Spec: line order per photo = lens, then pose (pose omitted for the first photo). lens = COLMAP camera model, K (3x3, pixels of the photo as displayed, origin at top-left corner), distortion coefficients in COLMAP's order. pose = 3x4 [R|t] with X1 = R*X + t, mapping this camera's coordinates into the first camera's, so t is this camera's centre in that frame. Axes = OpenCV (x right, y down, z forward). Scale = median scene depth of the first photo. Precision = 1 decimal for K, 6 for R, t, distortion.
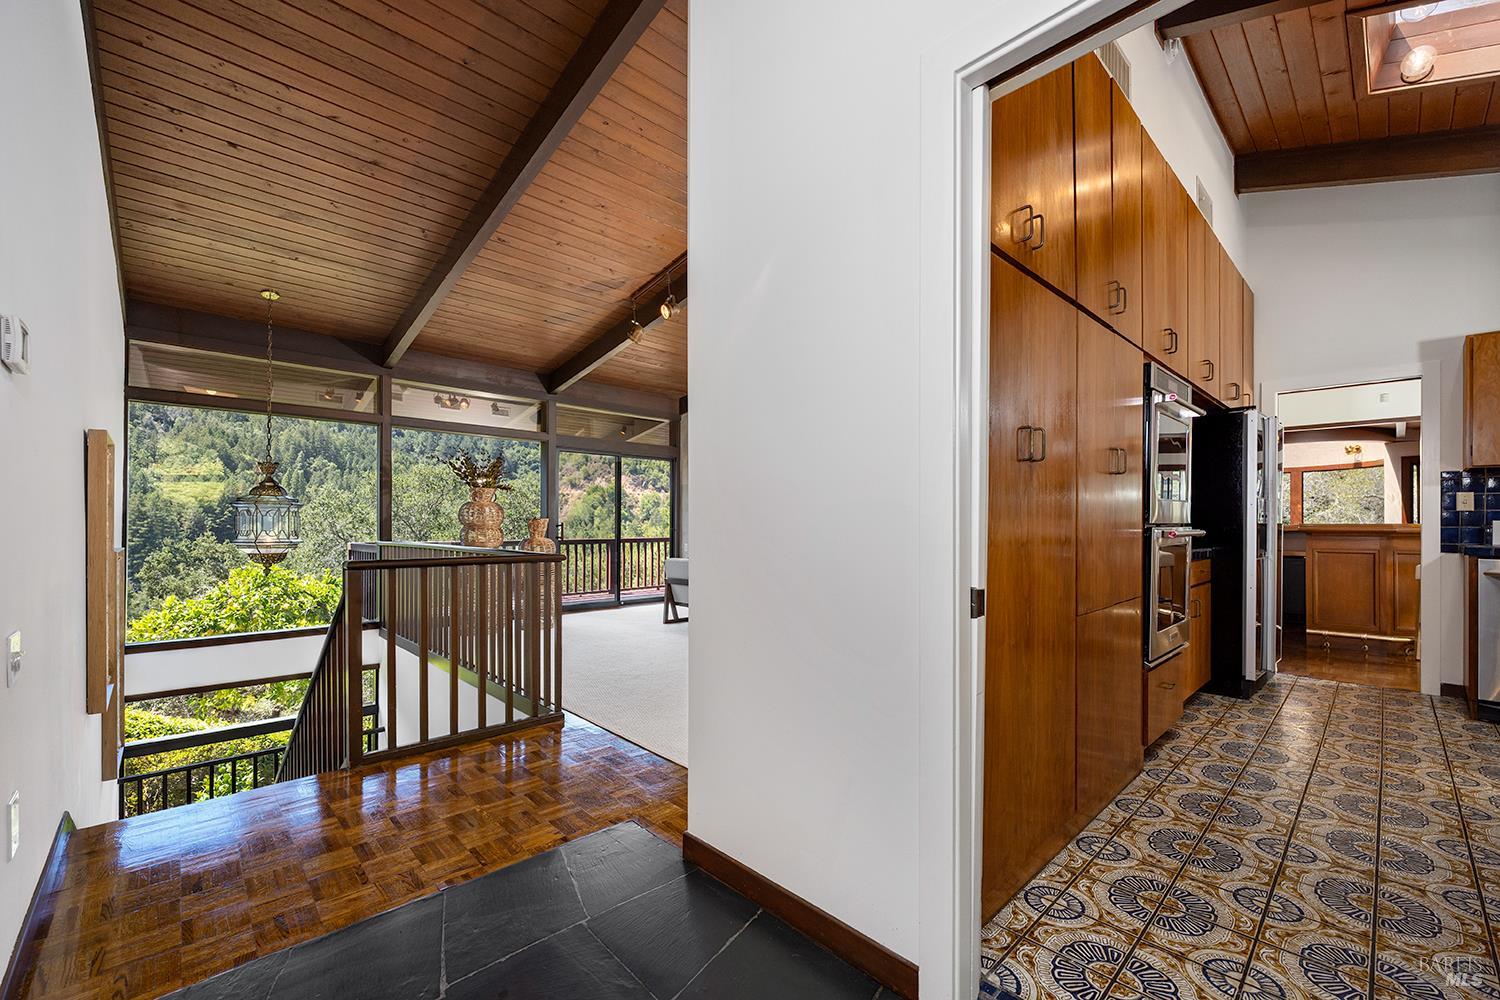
lens RADIAL K [[617.0, 0, 760.4], [0, 617.0, 518.4], [0, 0, 1]] dist [-0.010442, 0.000923]
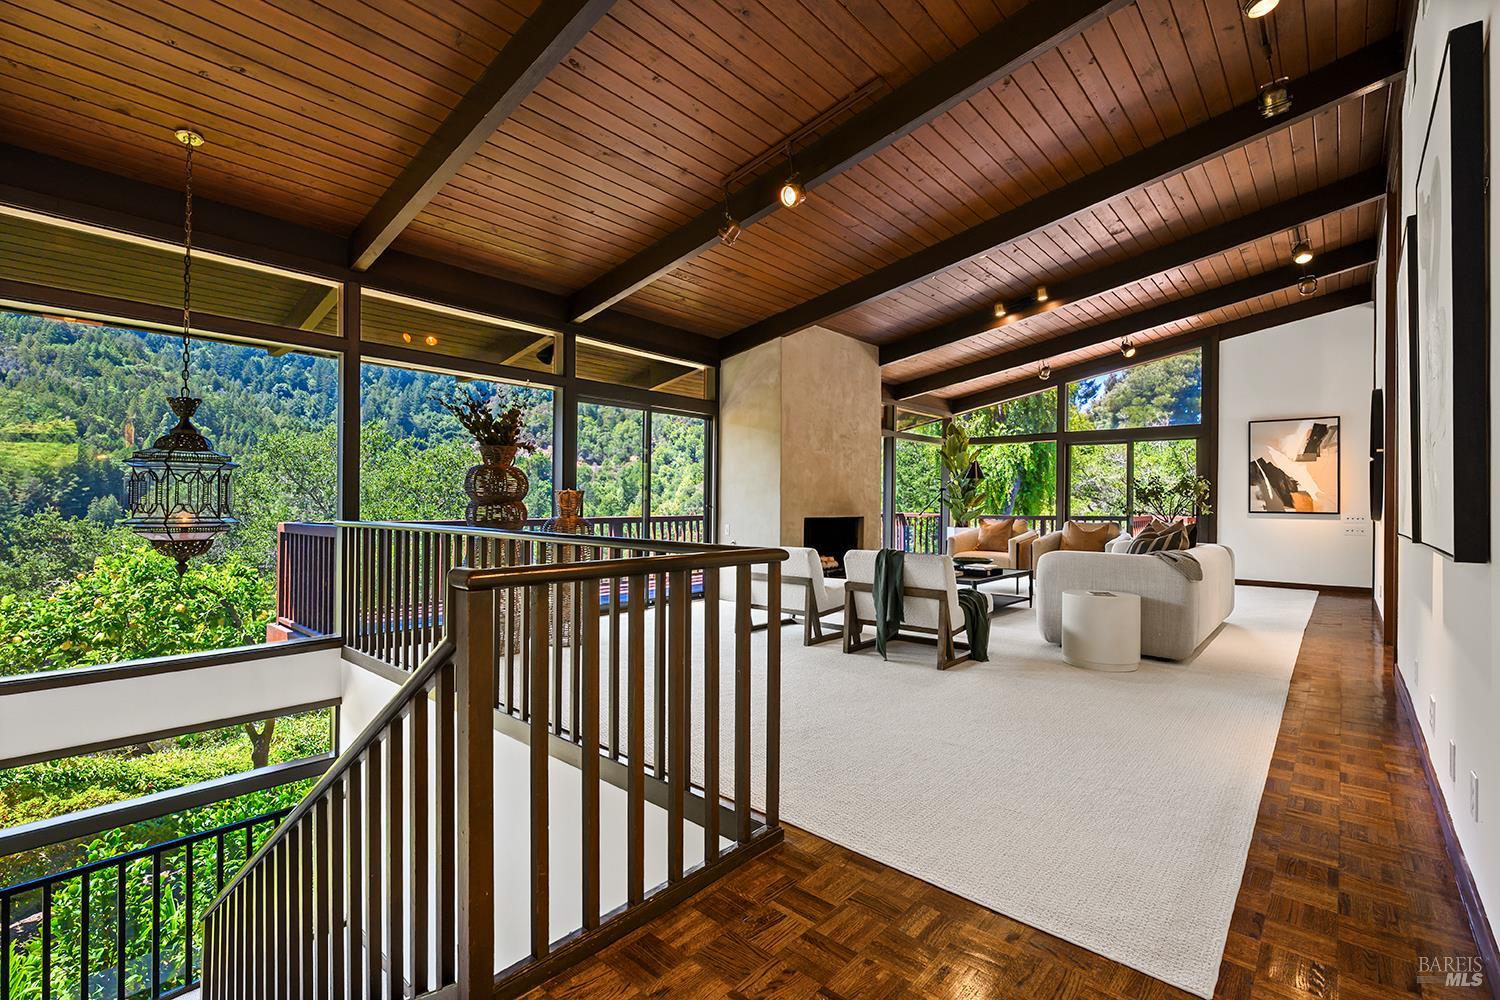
lens RADIAL K [[672.3, 0, 757.2], [0, 672.3, 494.7], [0, 0, 1]] dist [-0.004341, 0.000324]
pose [[0.996723, 0.005879, 0.080679, -0.159318], [-0.005894, 0.999983, -0.000057, 0.003669], [-0.080678, -0.000419, 0.996740, 0.153336]]
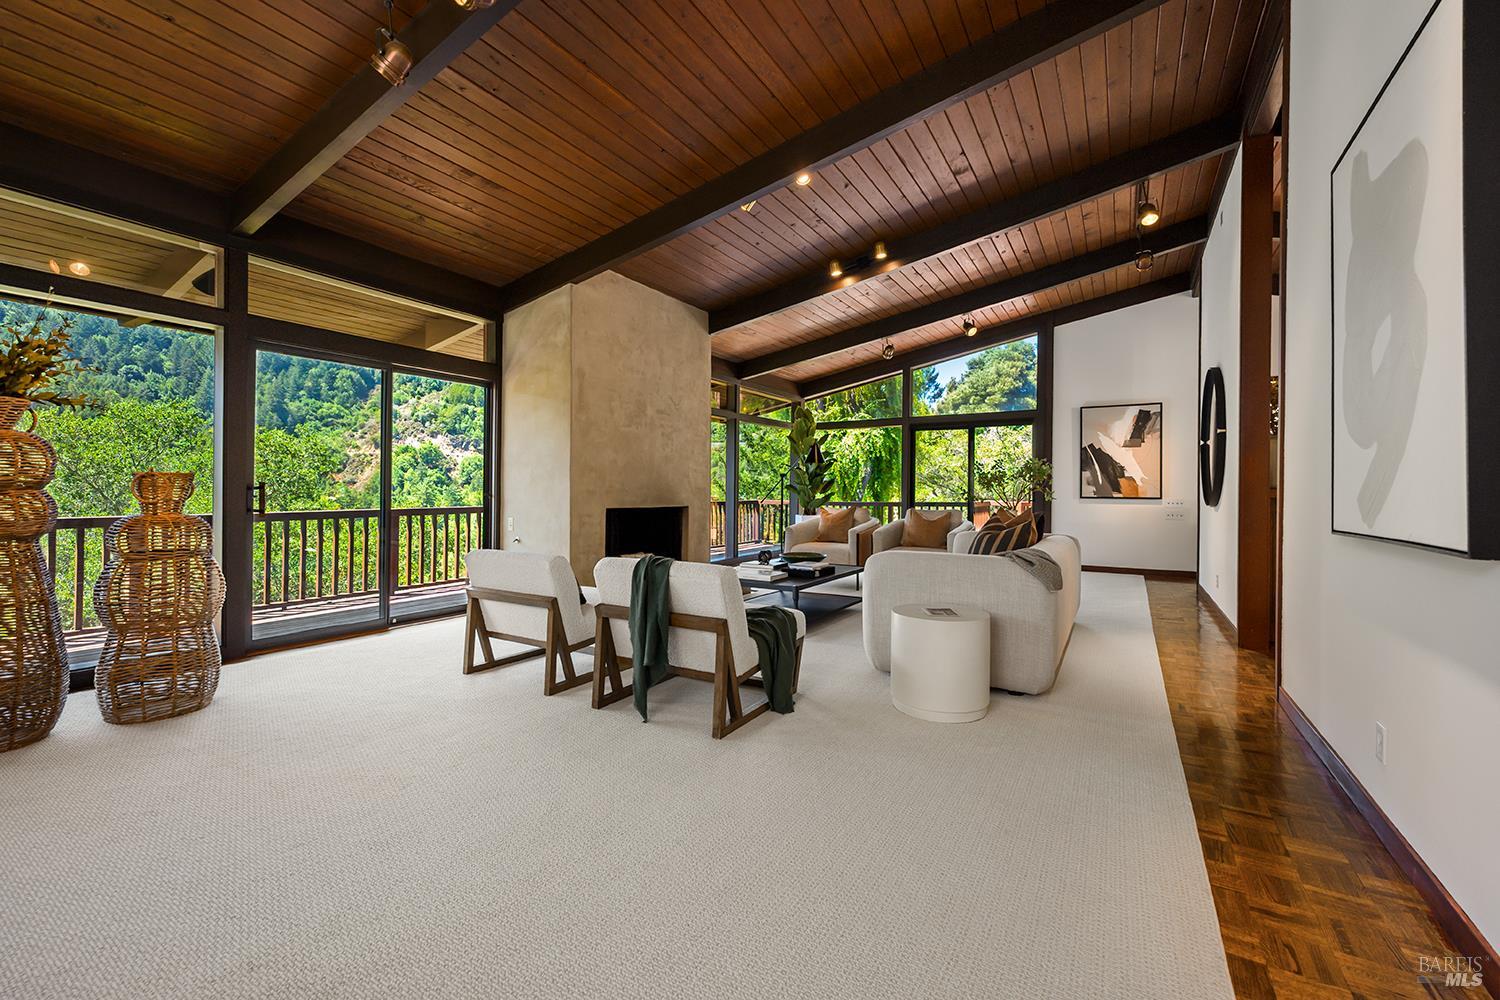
lens RADIAL K [[617.0, 0, 762.4], [0, 617.0, 489.6], [0, 0, 1]] dist [-0.010442, 0.000923]
pose [[0.965200, 0.001027, 0.261511, -0.038632], [-0.003751, 0.999944, 0.009917, 0.006044], [-0.261486, -0.010553, 0.965149, 0.342256]]
